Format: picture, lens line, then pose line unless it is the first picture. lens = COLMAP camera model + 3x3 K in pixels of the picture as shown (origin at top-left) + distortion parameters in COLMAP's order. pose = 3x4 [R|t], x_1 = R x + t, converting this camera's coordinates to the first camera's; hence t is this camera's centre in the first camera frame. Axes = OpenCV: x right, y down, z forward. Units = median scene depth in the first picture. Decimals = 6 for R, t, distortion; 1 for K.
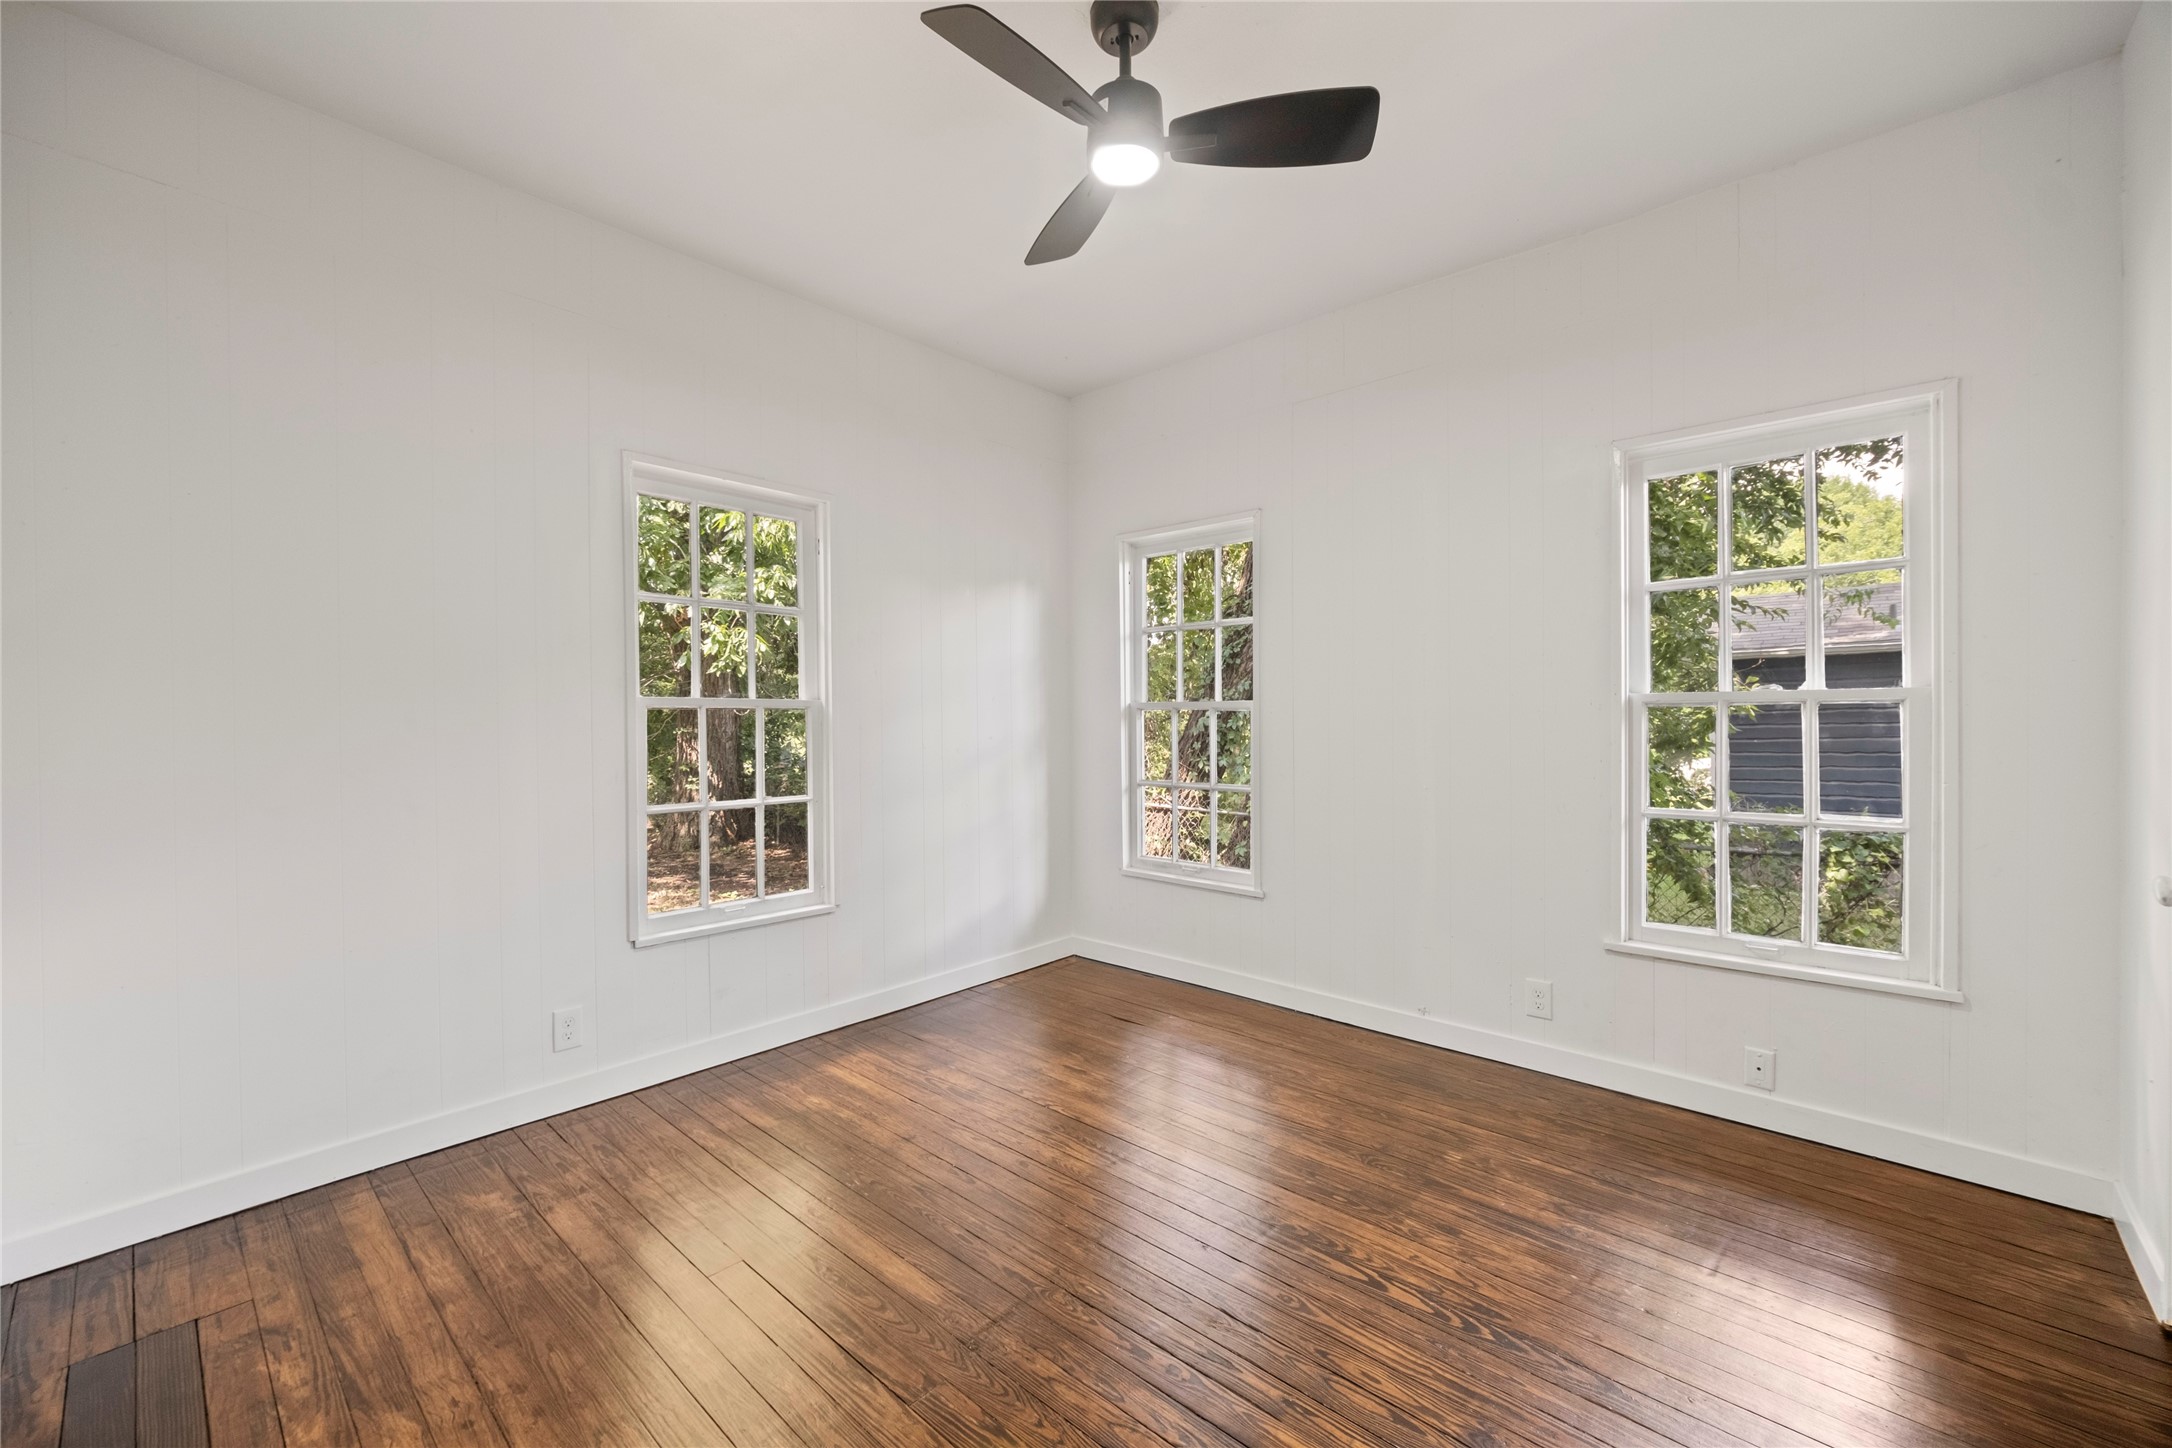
lens RADIAL K [[860.4, 0, 1076.3], [0, 860.4, 727.2], [0, 0, 1]] dist [0.001309, -0.000359]
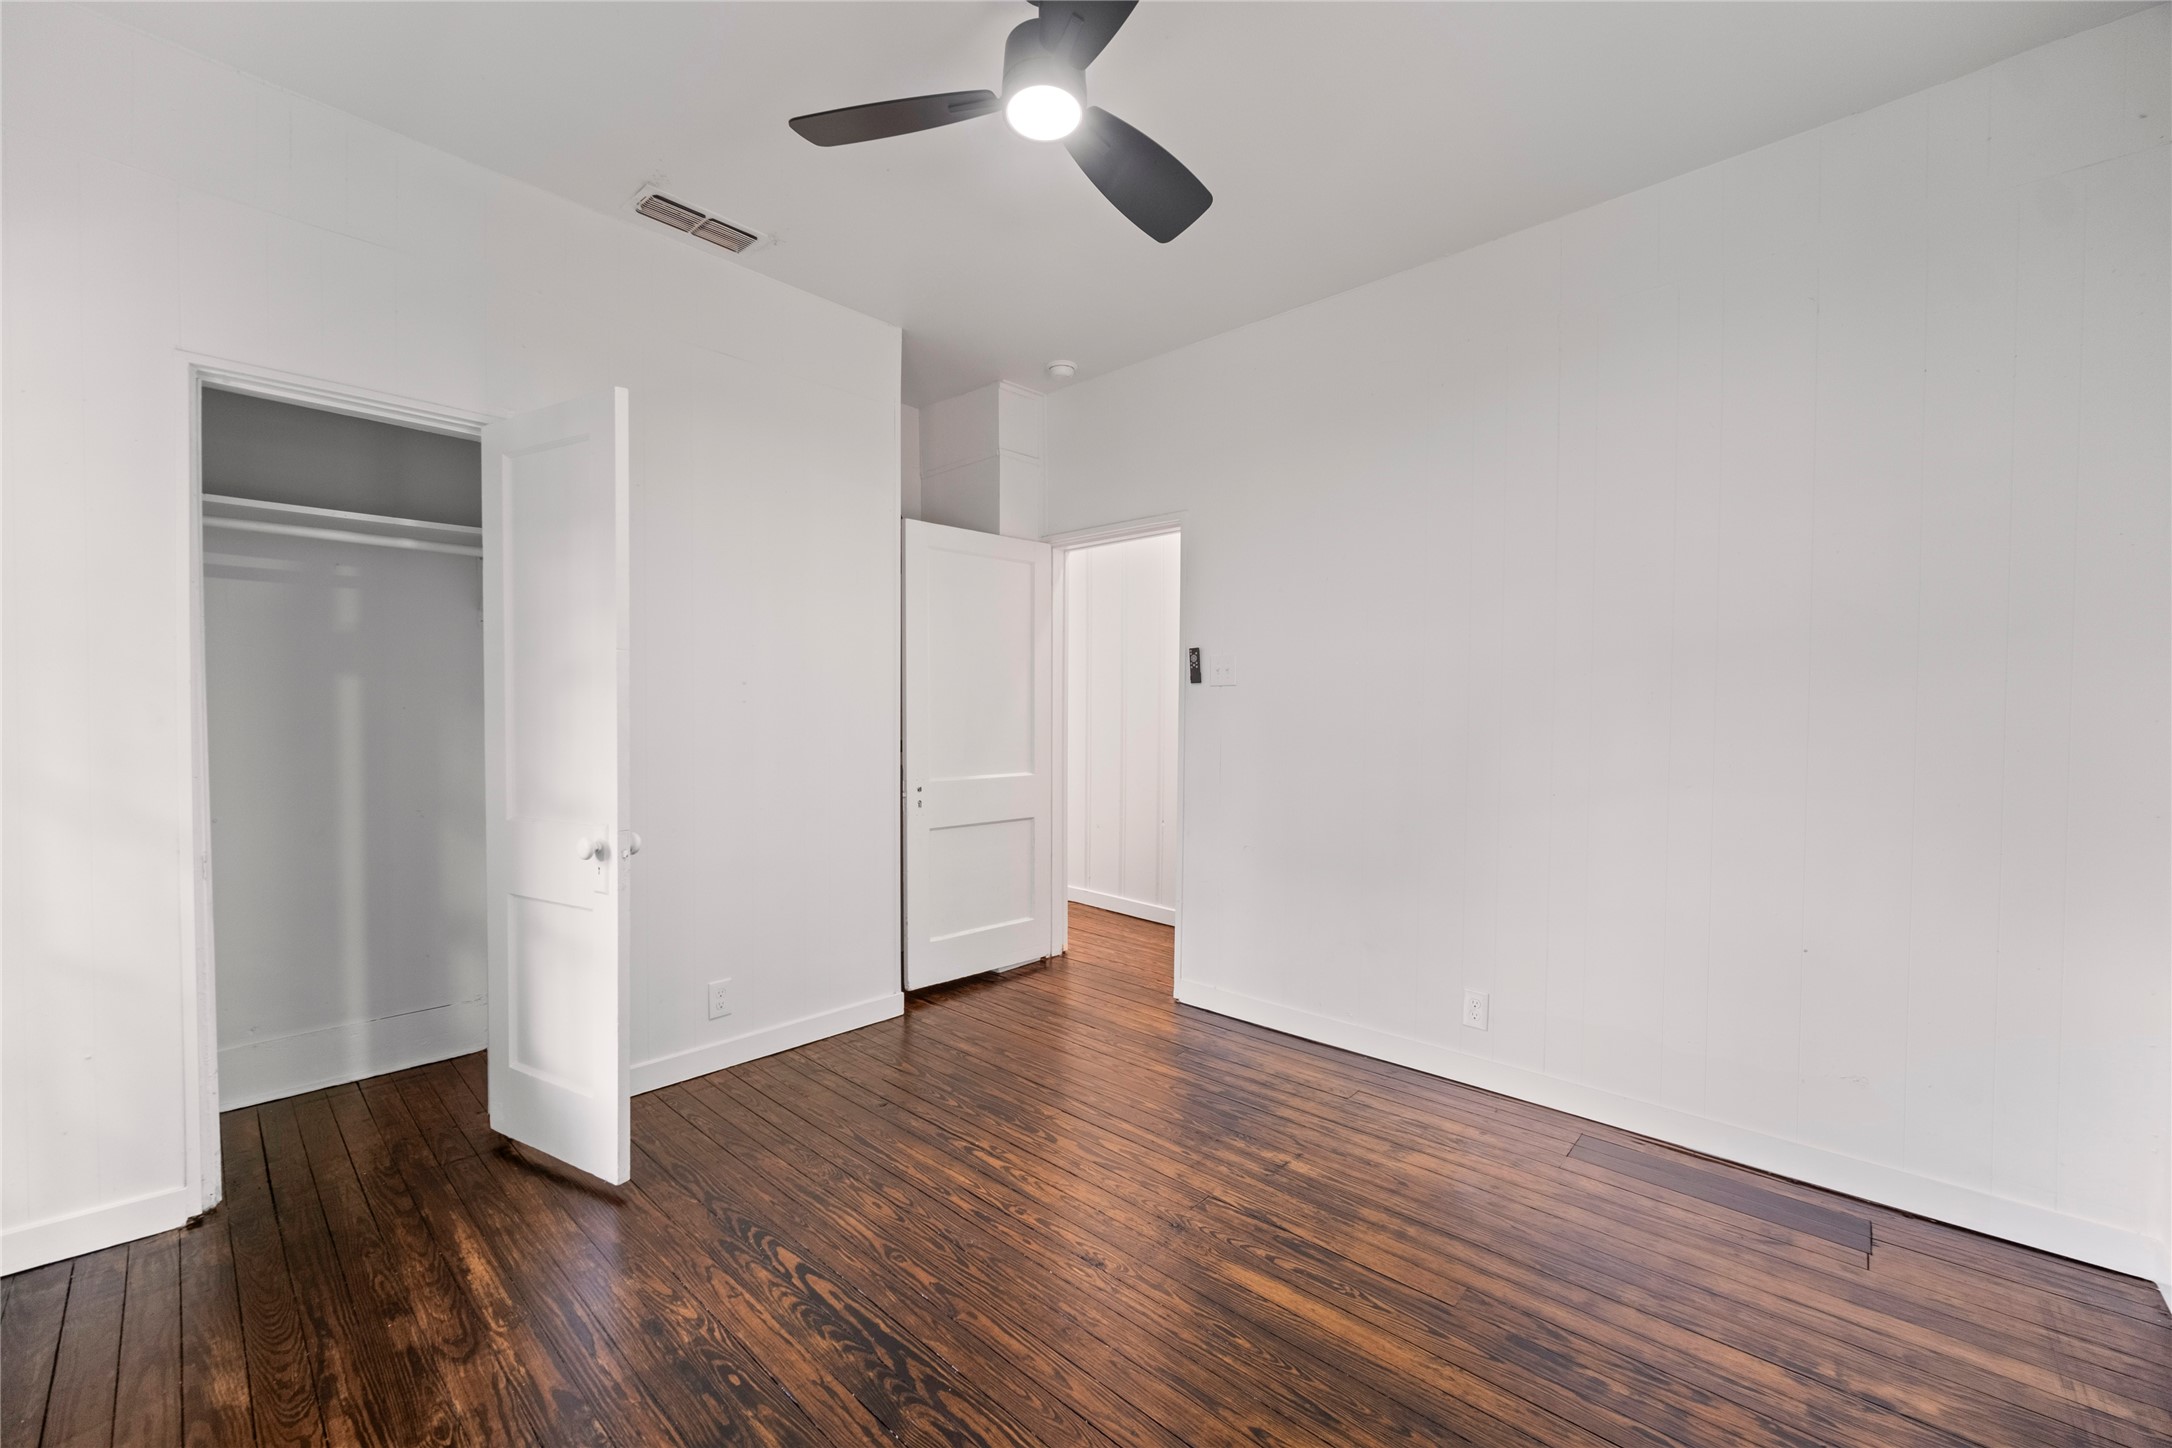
lens RADIAL K [[860.4, 0, 1076.3], [0, 860.4, 727.2], [0, 0, 1]] dist [0.001309, -0.000359]
pose [[-0.999801, -0.003869, 0.019547, 0.004239], [-0.003330, 0.999614, 0.027566, -0.029959], [-0.019646, 0.027495, -0.999429, 1.945802]]
